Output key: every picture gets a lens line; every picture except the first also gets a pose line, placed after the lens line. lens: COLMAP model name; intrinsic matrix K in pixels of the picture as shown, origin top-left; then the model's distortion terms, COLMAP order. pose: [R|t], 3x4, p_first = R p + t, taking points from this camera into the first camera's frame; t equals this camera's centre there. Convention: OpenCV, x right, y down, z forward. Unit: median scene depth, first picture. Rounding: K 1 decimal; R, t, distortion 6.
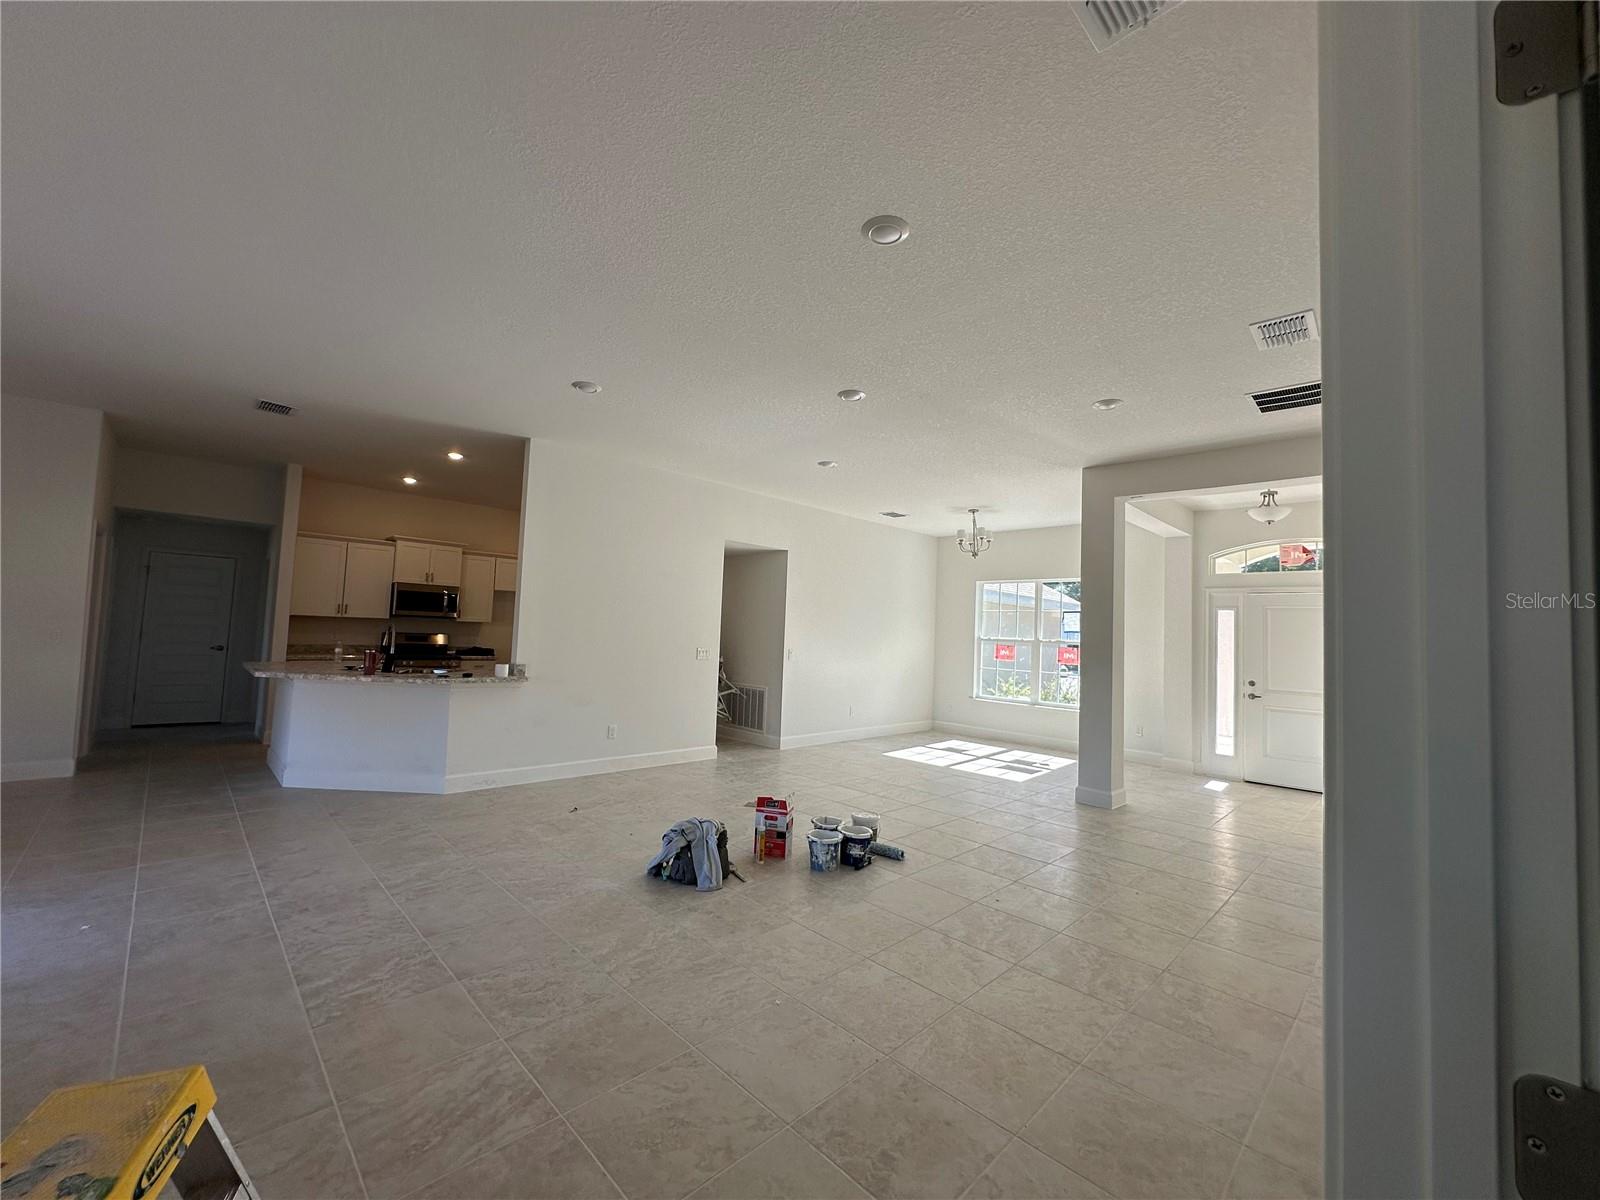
lens RADIAL K [[639.3, 0, 799.1], [0, 639.3, 596.6], [0, 0, 1]] dist [0.001193, -0.000087]
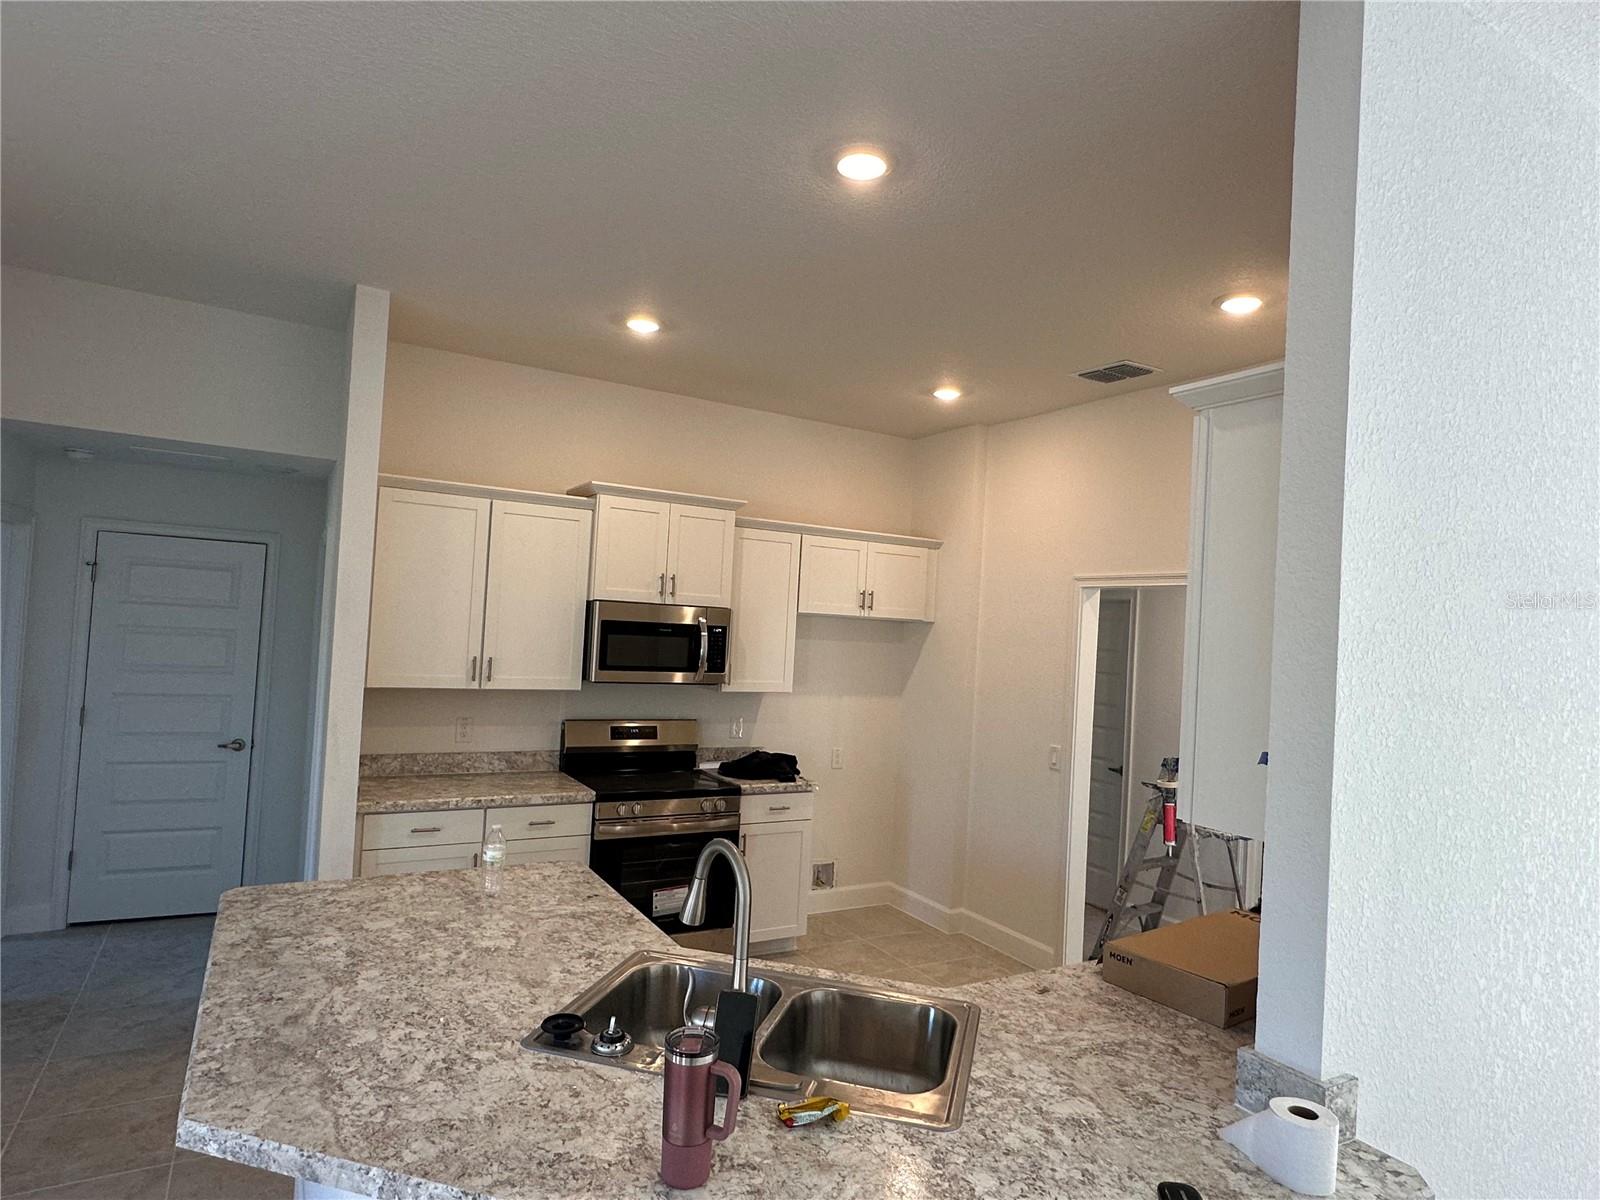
lens RADIAL K [[910.6, 0, 789.4], [0, 910.6, 606.0], [0, 0, 1]] dist [0.004477, -0.001834]
pose [[0.968941, -0.000209, -0.247290, -0.389325], [0.003801, 0.999894, 0.014047, -0.026978], [0.247261, -0.014551, 0.968840, 0.501292]]
